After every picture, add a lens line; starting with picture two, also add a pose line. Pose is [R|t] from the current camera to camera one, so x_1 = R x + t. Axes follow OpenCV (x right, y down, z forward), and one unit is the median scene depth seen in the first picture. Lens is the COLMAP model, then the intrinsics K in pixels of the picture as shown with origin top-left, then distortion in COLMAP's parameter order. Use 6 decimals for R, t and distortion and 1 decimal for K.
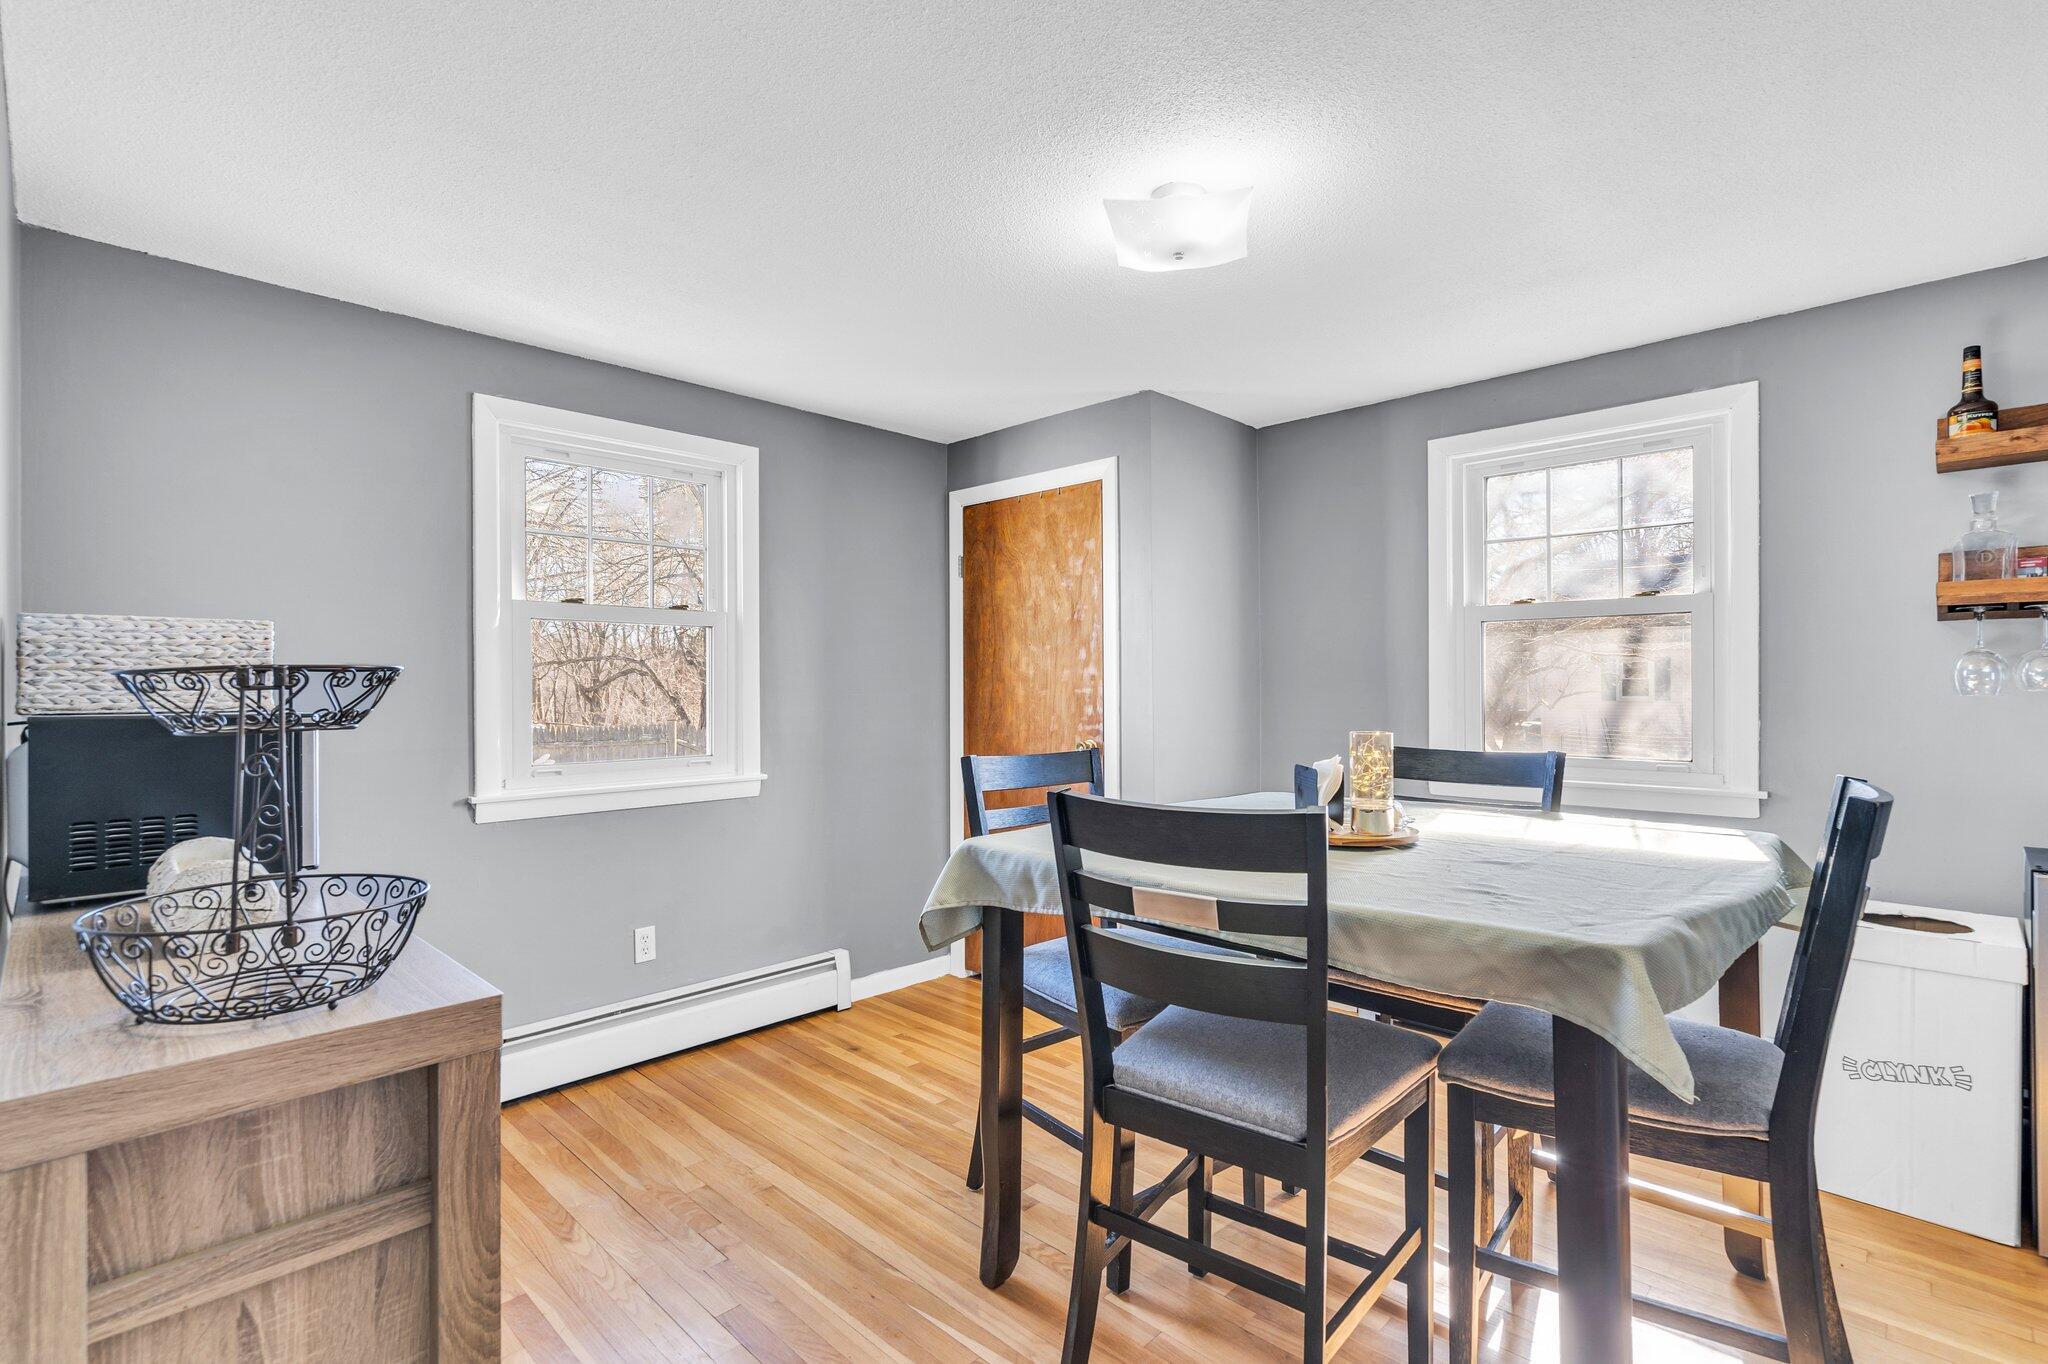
lens RADIAL K [[934.3, 0, 1037.3], [0, 934.3, 683.1], [0, 0, 1]] dist [-0.001165, 0.001802]
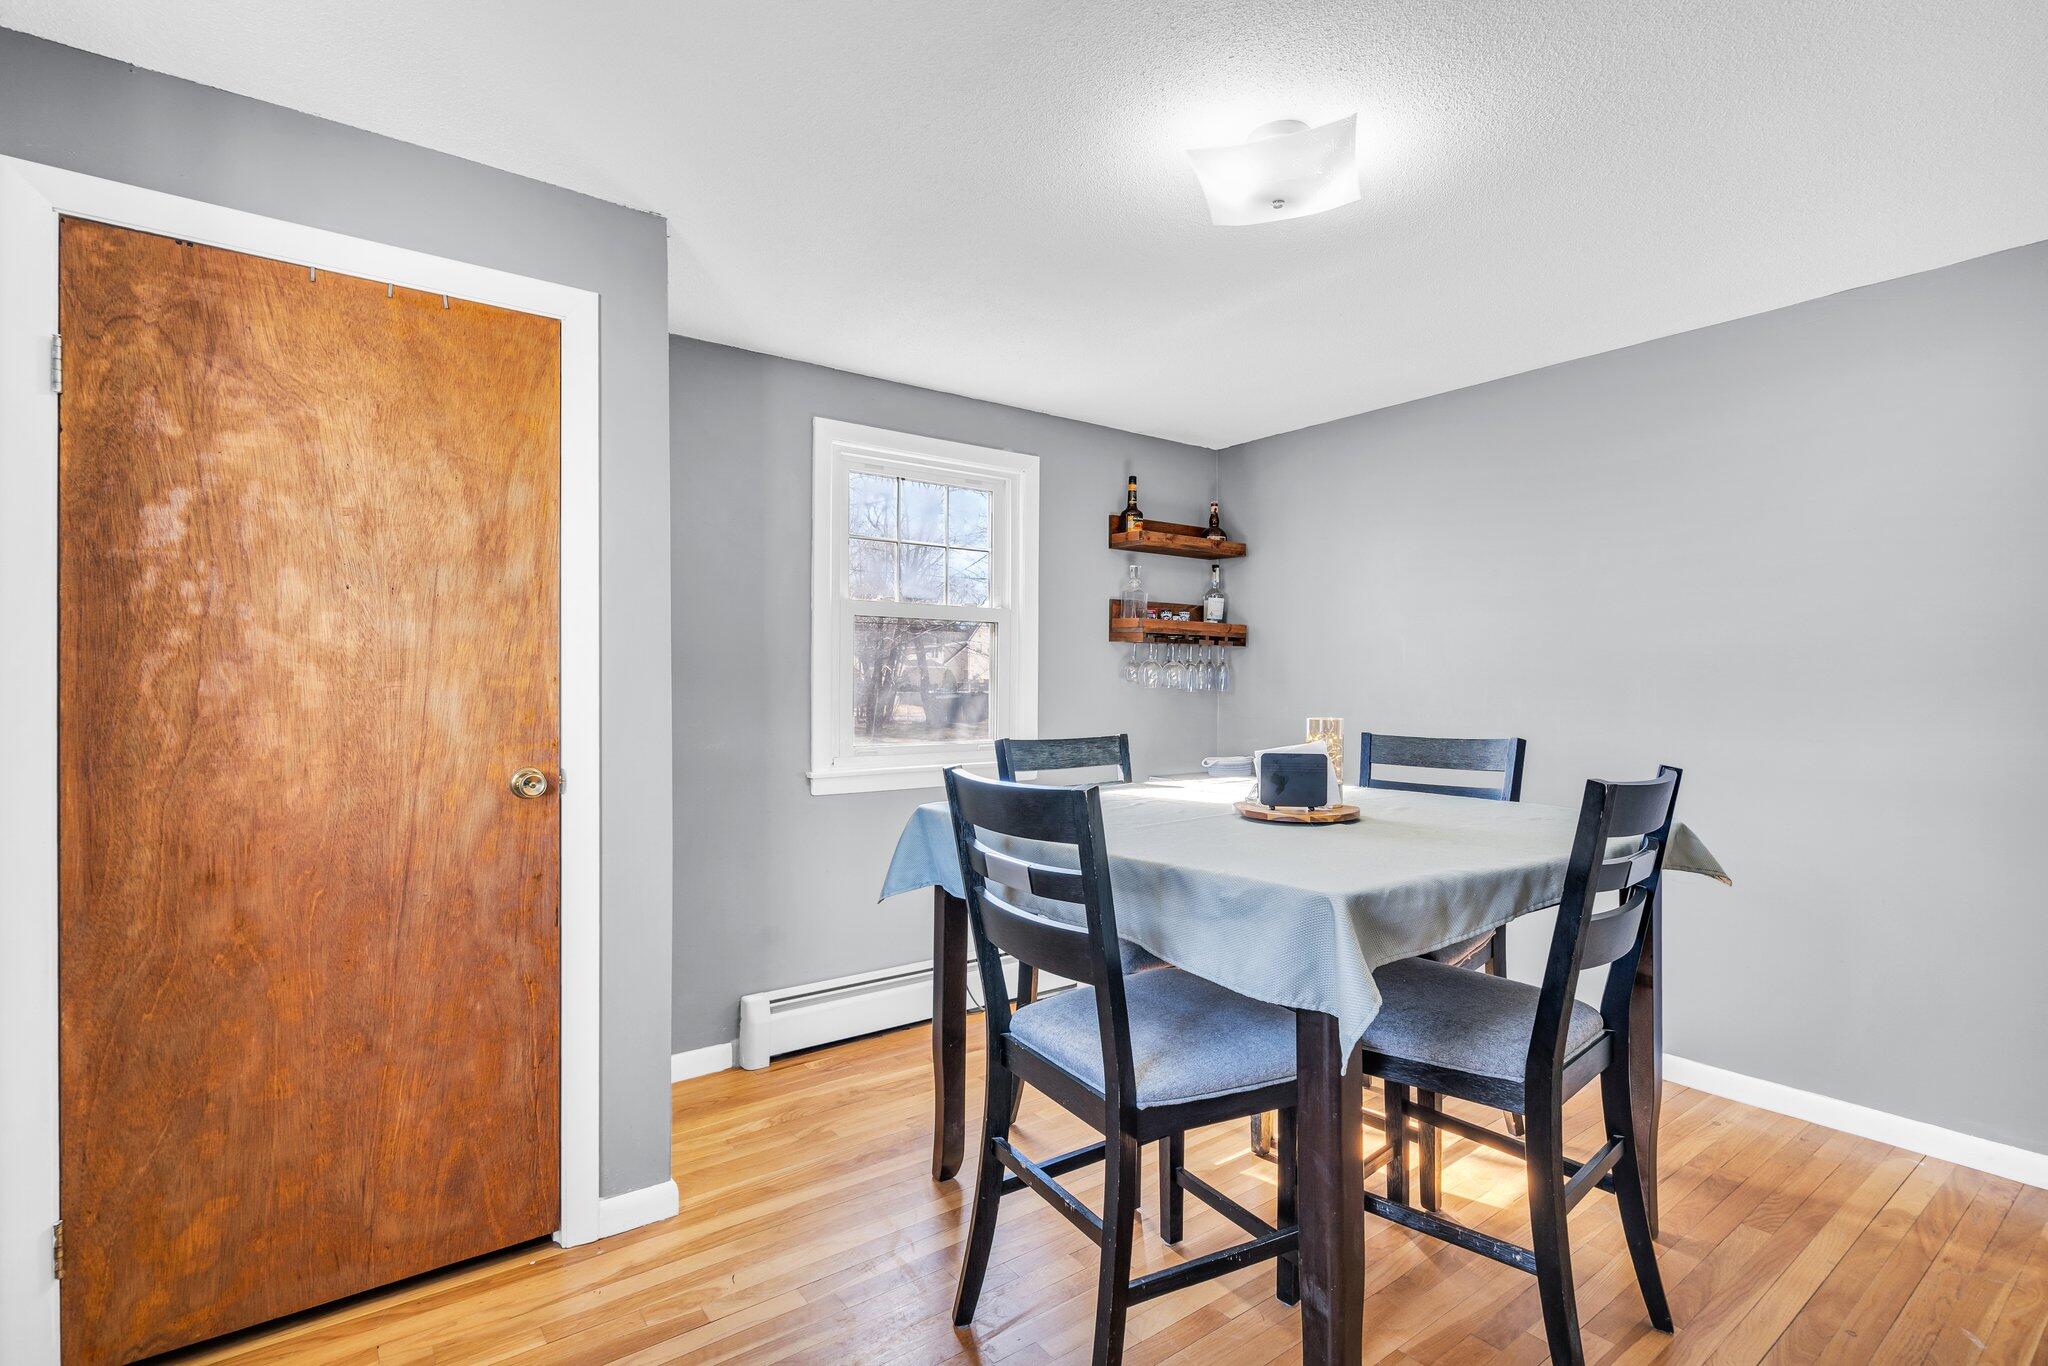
lens RADIAL K [[919.7, 0, 1009.3], [0, 919.7, 678.2], [0, 0, 1]] dist [-0.035787, 0.000299]
pose [[0.194175, 0.008763, 0.980928, -0.521274], [-0.009847, 0.999927, -0.006983, 0.007626], [-0.980917, -0.008303, 0.194247, 0.752060]]
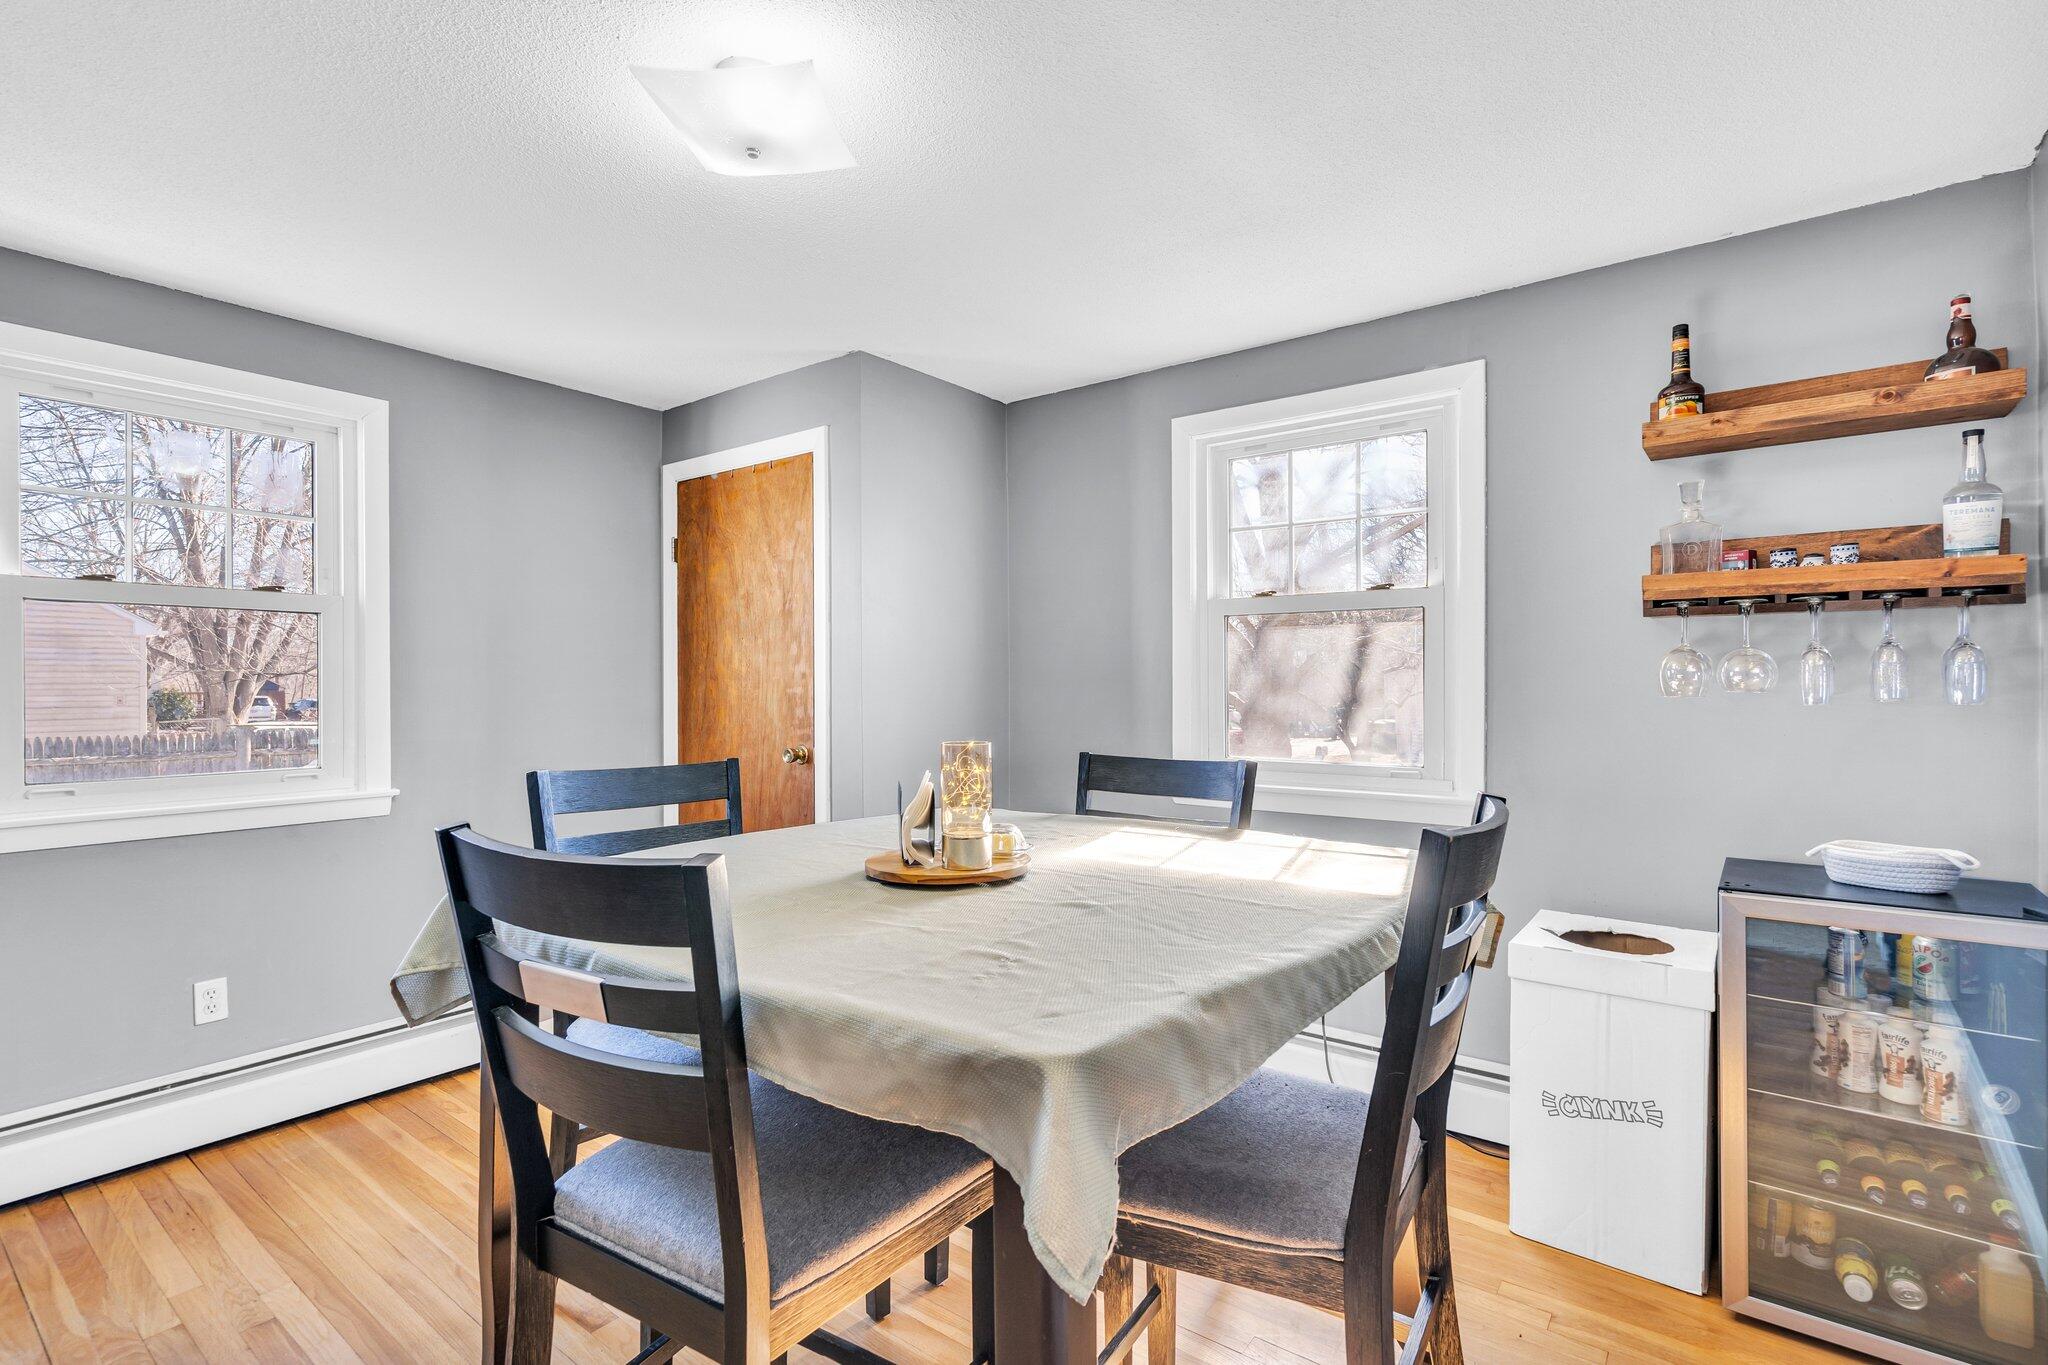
lens RADIAL K [[945.3, 0, 1010.2], [0, 945.3, 684.2], [0, 0, 1]] dist [-0.001588, 0.000176]
pose [[0.994018, 0.001827, 0.109205, 0.191733], [-0.002048, 0.999996, 0.001913, 0.000183], [-0.109201, -0.002125, 0.994017, 0.109797]]
